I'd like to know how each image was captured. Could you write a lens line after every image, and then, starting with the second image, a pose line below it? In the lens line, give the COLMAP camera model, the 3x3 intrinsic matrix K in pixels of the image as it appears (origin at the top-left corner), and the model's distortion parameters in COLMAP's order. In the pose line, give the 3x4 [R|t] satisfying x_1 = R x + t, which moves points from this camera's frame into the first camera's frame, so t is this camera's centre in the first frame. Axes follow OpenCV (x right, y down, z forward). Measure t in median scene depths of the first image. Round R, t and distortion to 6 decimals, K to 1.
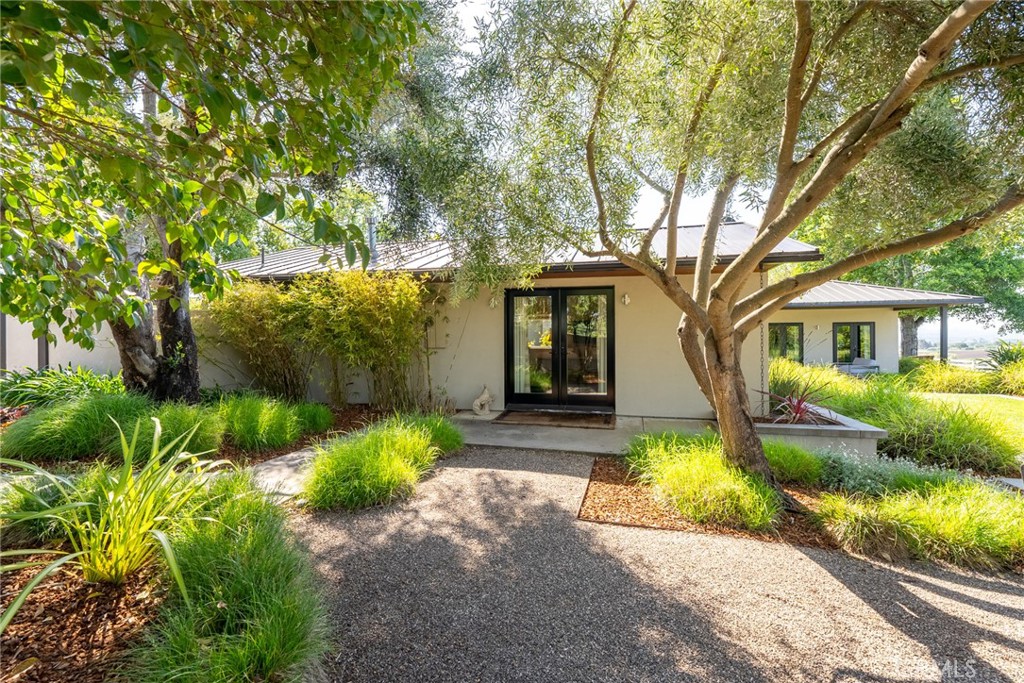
lens RADIAL K [[468.7, 0, 510.9], [0, 468.7, 337.0], [0, 0, 1]] dist [-0.000079, -0.000083]
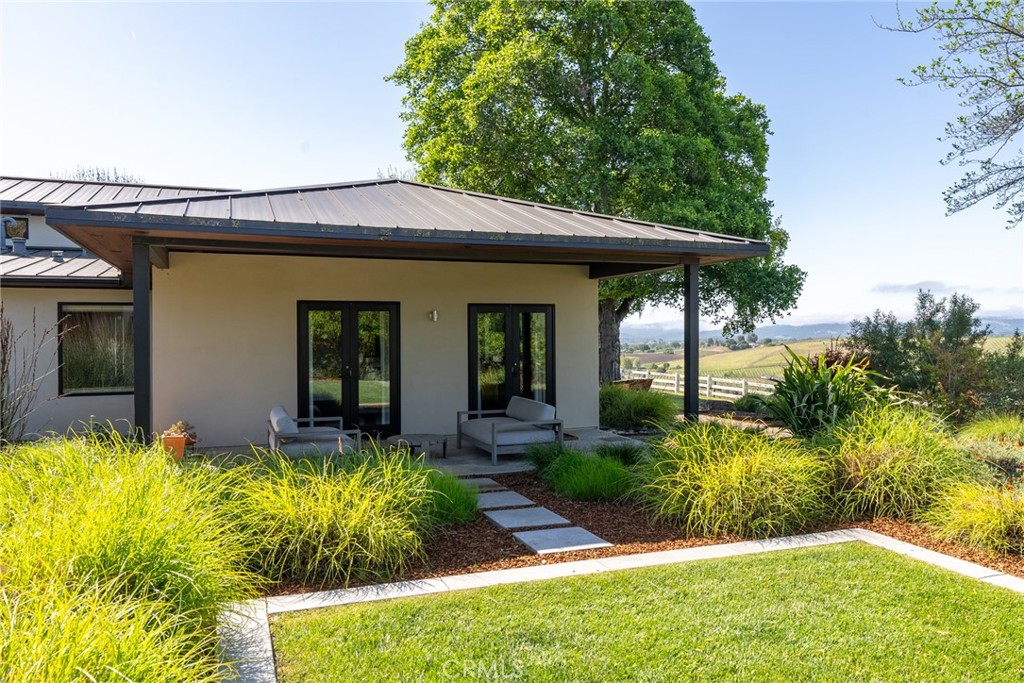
lens RADIAL K [[766.4, 0, 512.2], [0, 766.4, 341.2], [0, 0, 1]] dist [0.000502, 0.000091]
pose [[0.827707, 0.000040, 0.561160, 0.359666], [-0.003978, 0.999975, 0.005796, -0.003976], [-0.561146, -0.007030, 0.827687, 0.453639]]
